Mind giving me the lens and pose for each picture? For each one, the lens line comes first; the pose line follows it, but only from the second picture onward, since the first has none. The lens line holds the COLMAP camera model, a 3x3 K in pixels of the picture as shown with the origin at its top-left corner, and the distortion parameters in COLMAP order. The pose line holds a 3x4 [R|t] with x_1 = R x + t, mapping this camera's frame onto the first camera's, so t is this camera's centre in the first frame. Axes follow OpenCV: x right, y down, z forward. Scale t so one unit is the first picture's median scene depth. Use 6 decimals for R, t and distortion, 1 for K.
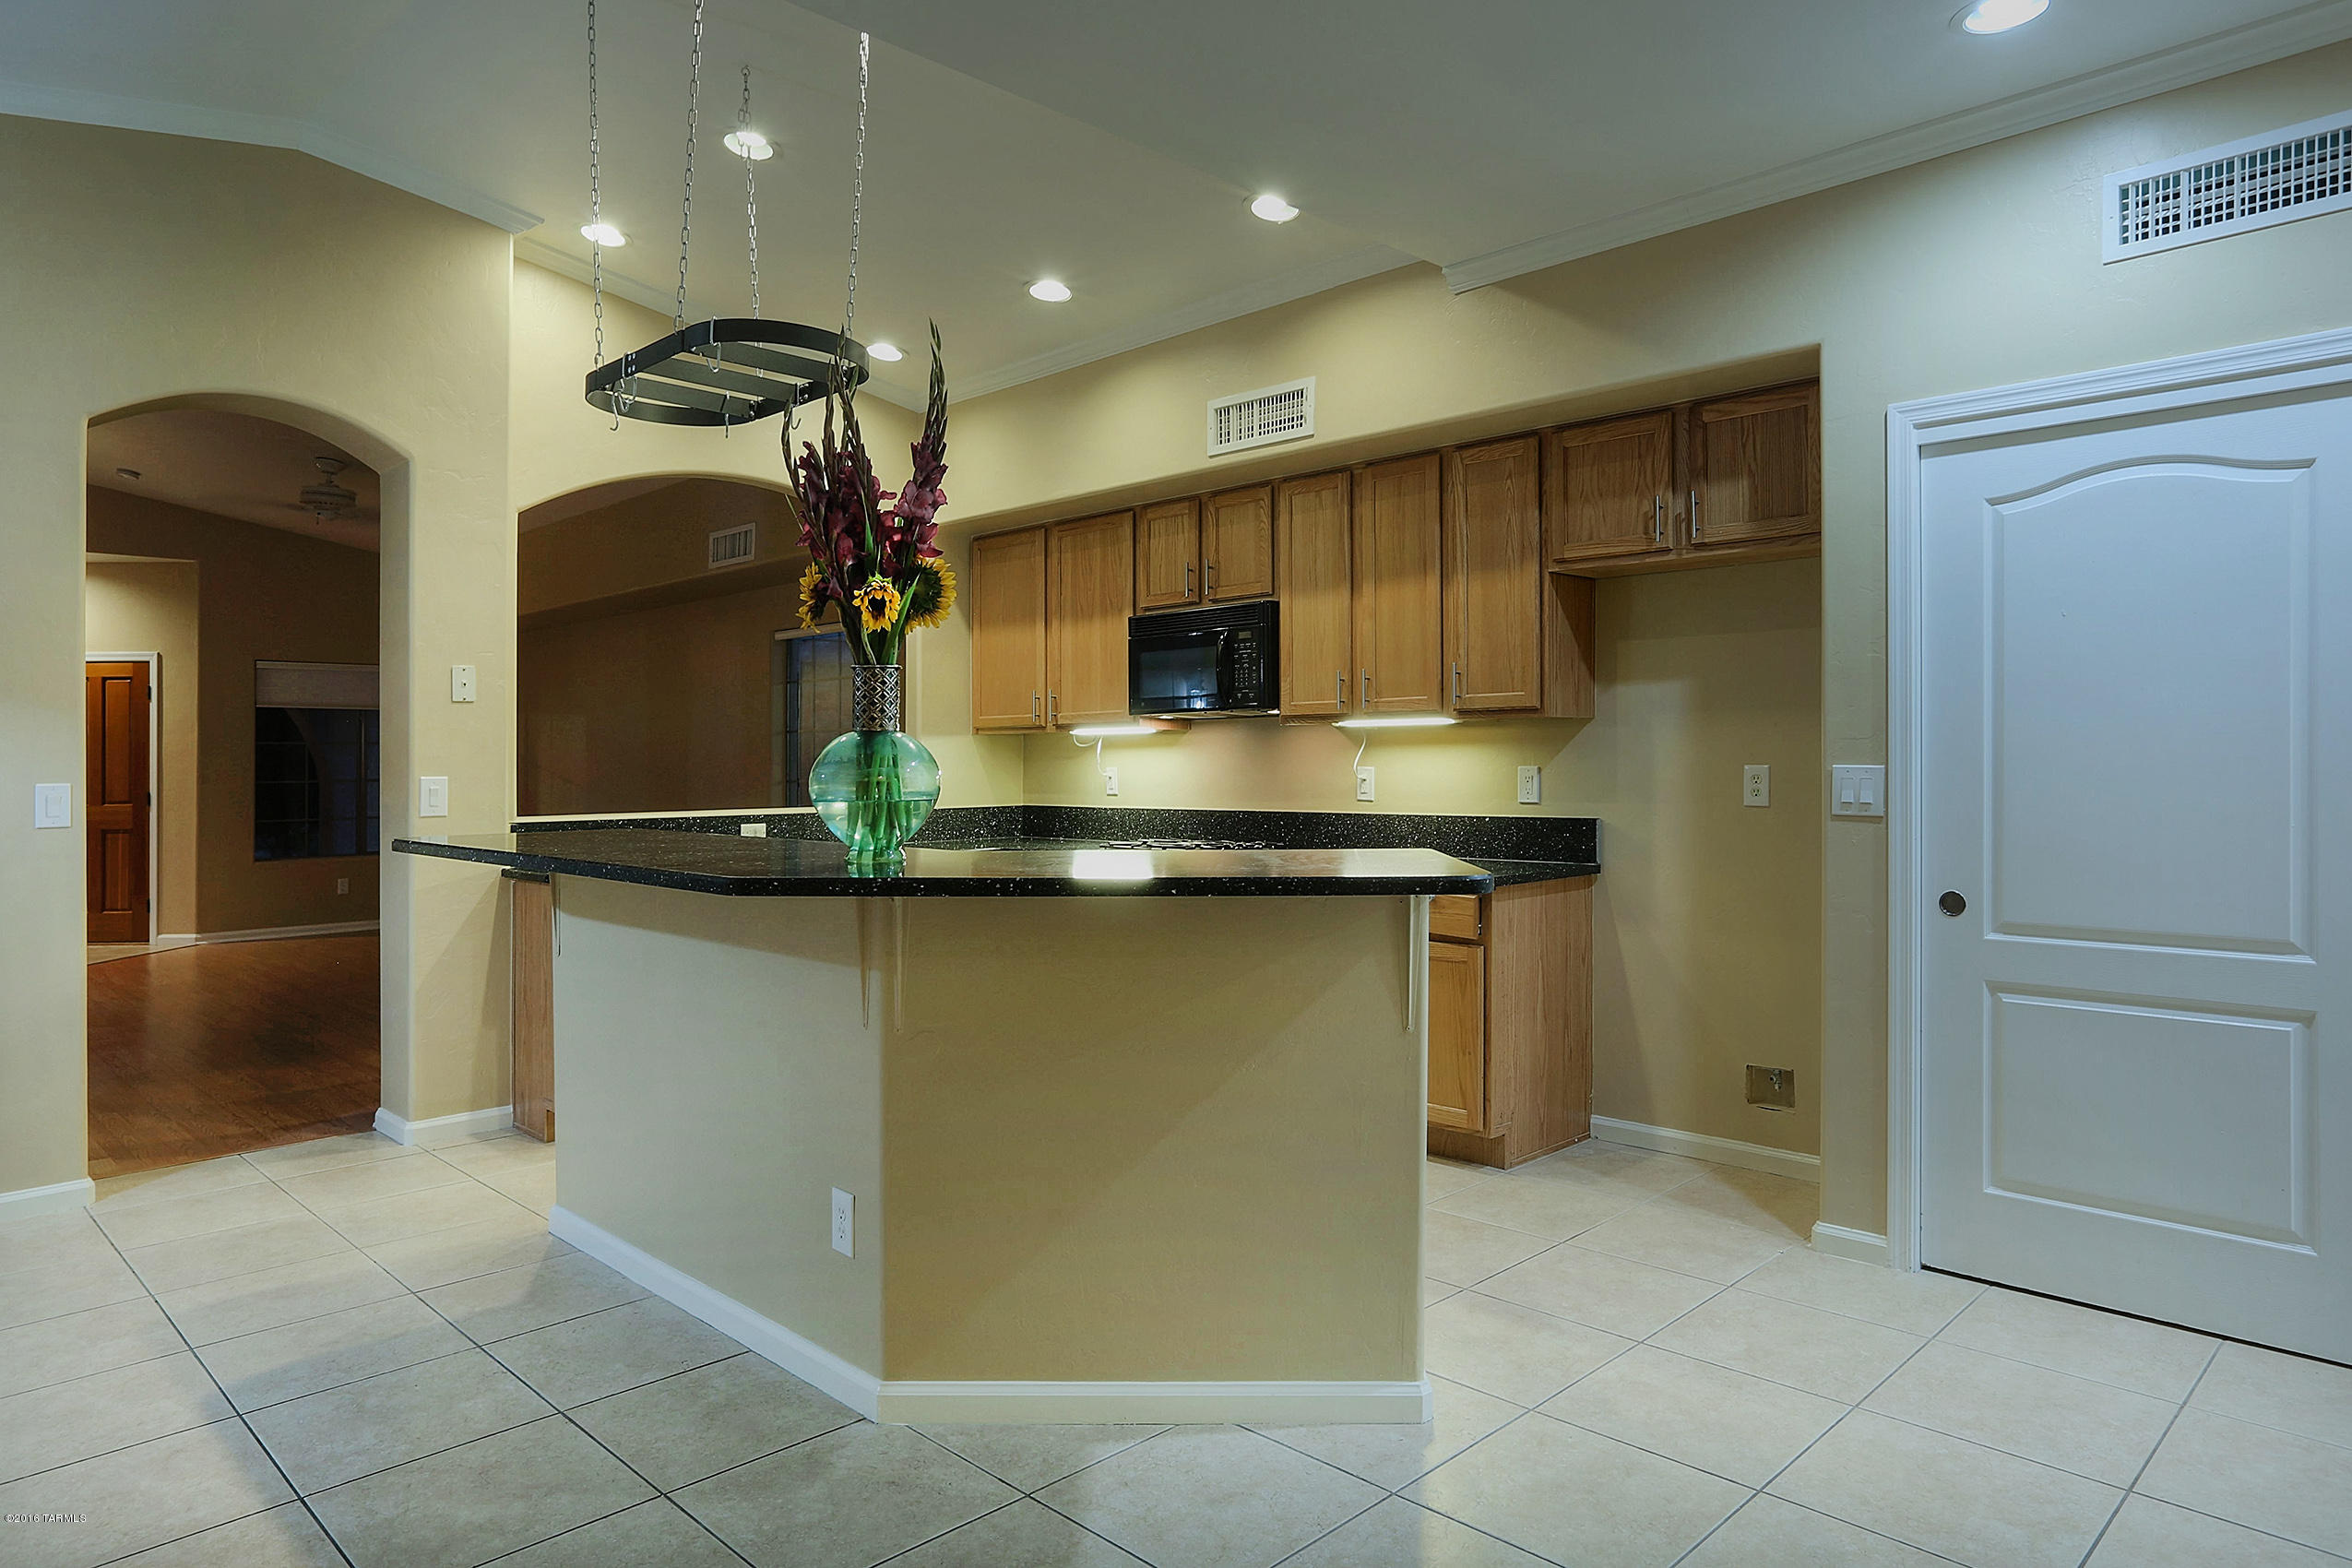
lens RADIAL K [[1432.1, 0, 1181.7], [0, 1432.1, 788.0], [0, 0, 1]] dist [-0.054339, 0.000068]
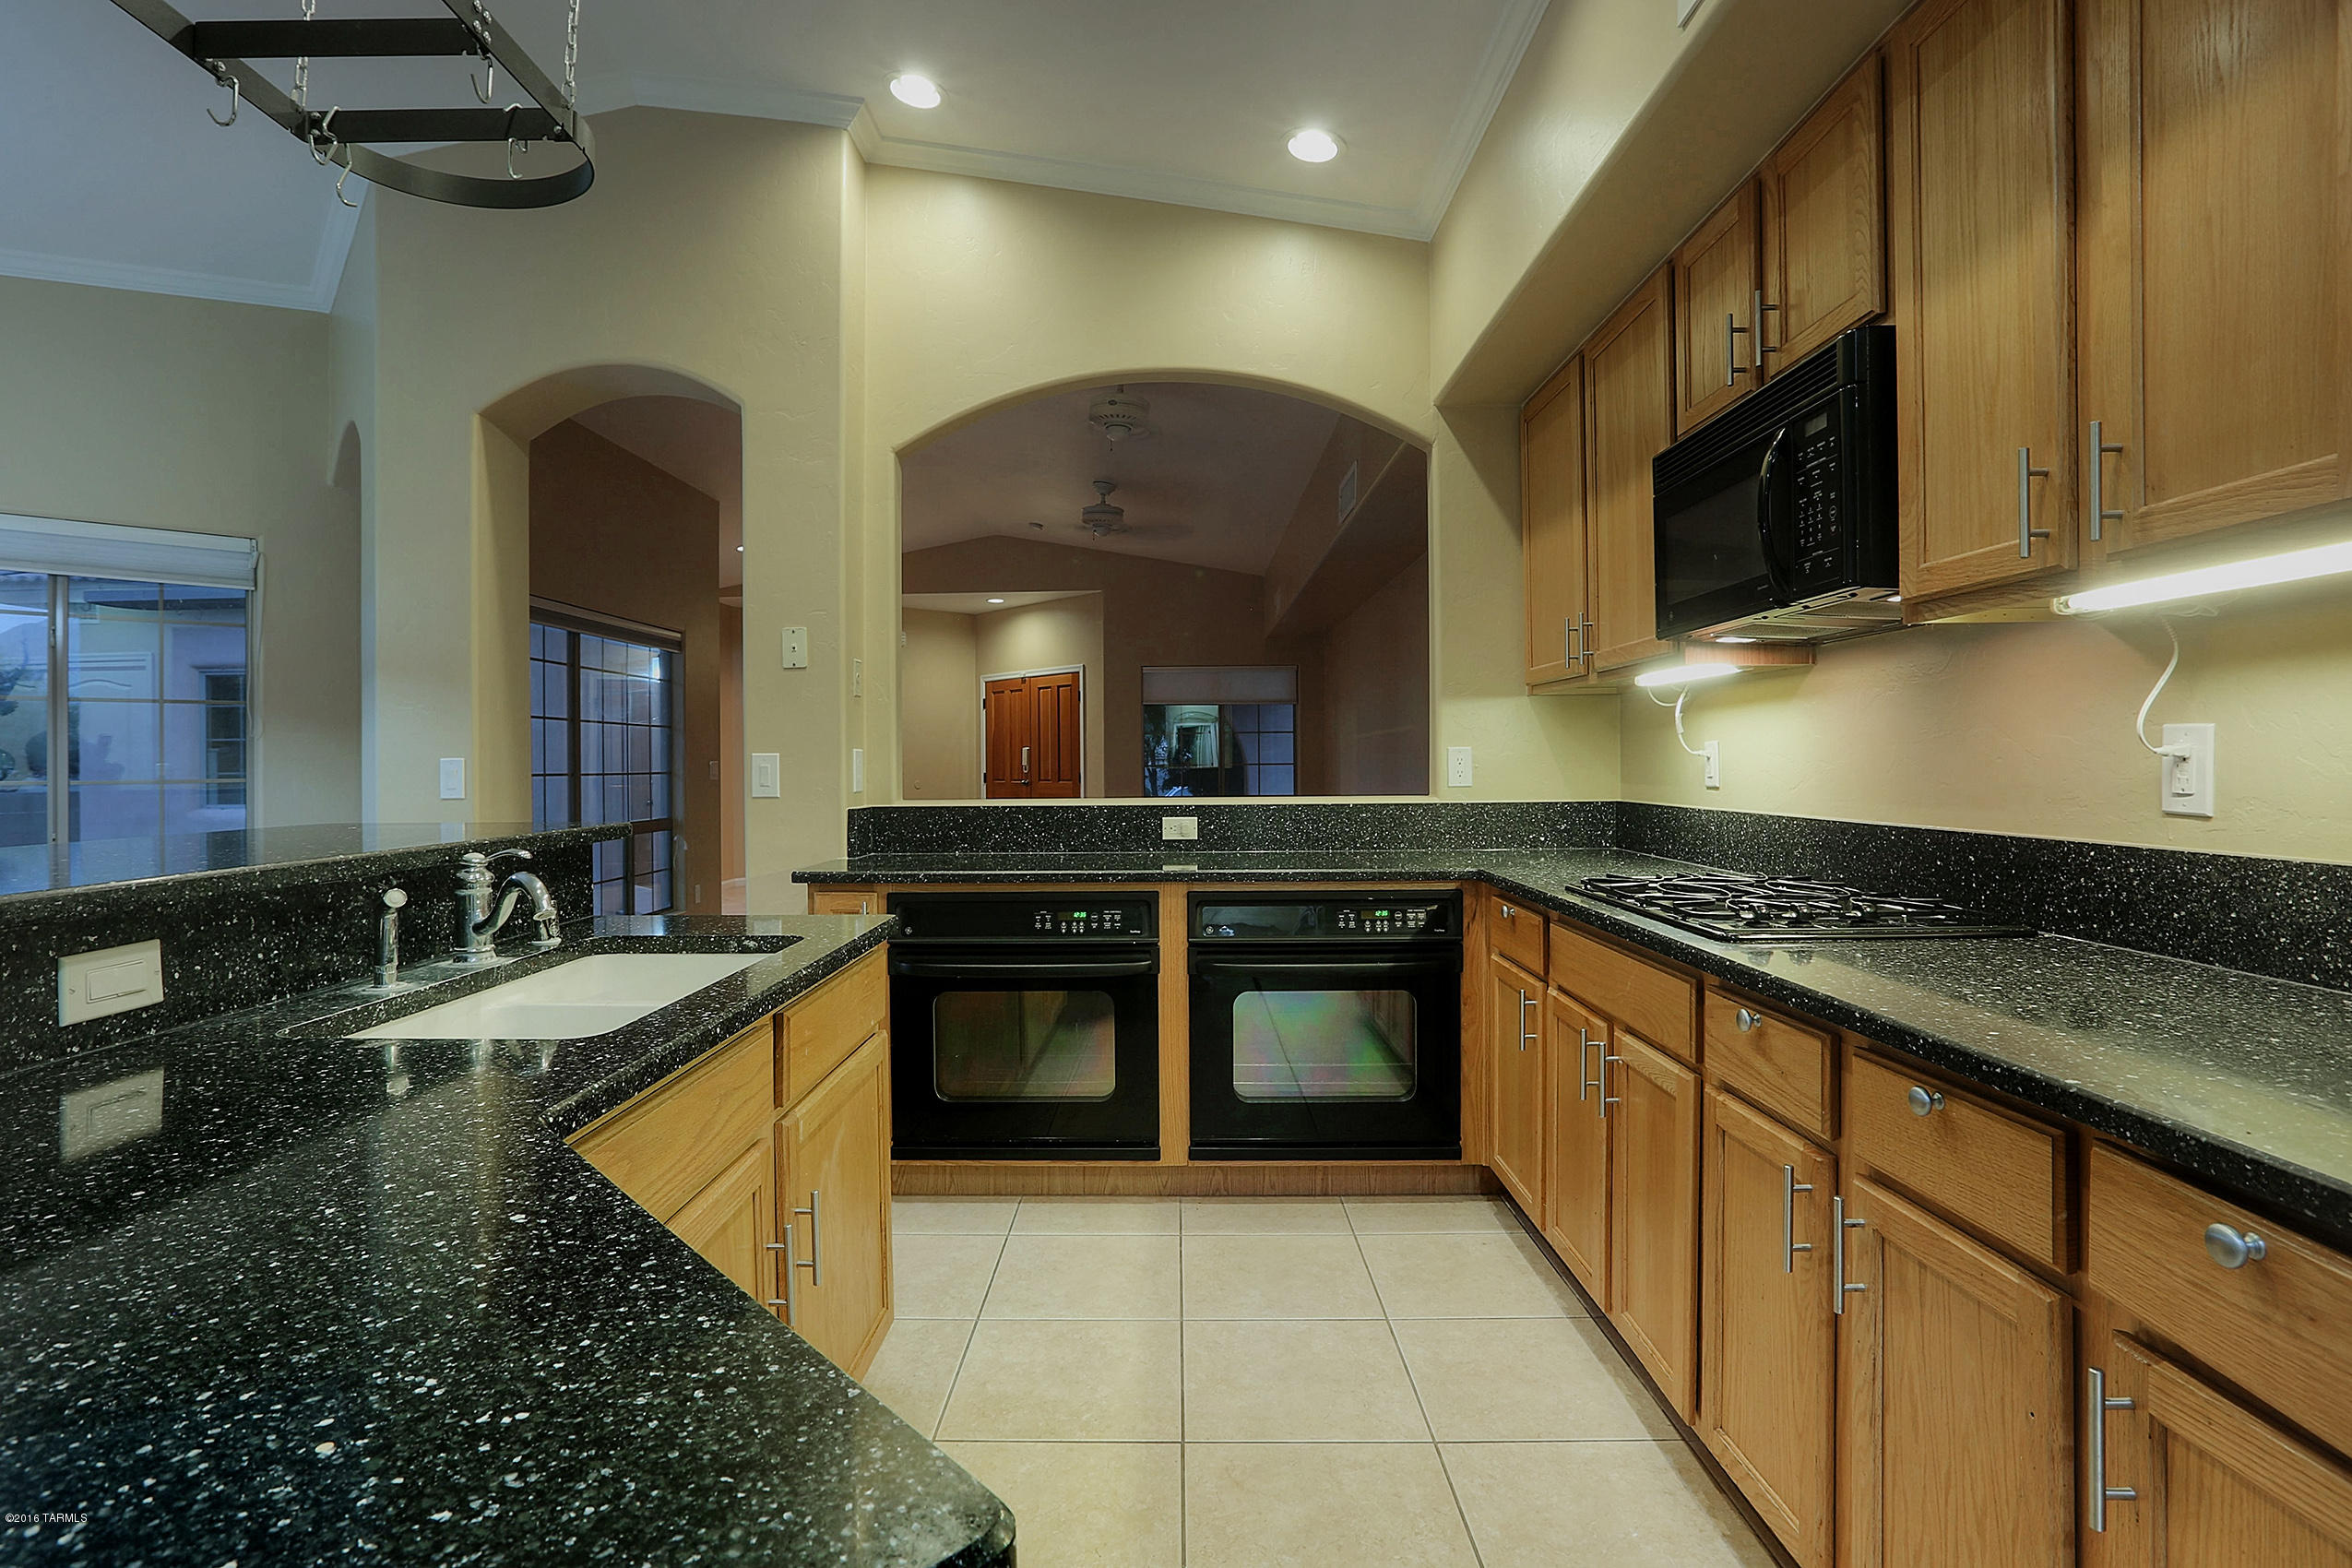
lens RADIAL K [[1155.1, 0, 1149.0], [0, 1155.1, 763.3], [0, 0, 1]] dist [-0.042869, 0.010173]
pose [[0.704652, 0.002366, -0.709549, 0.146096], [-0.009151, 0.999942, -0.005754, -0.000383], [0.709494, 0.010547, 0.704632, 0.614457]]
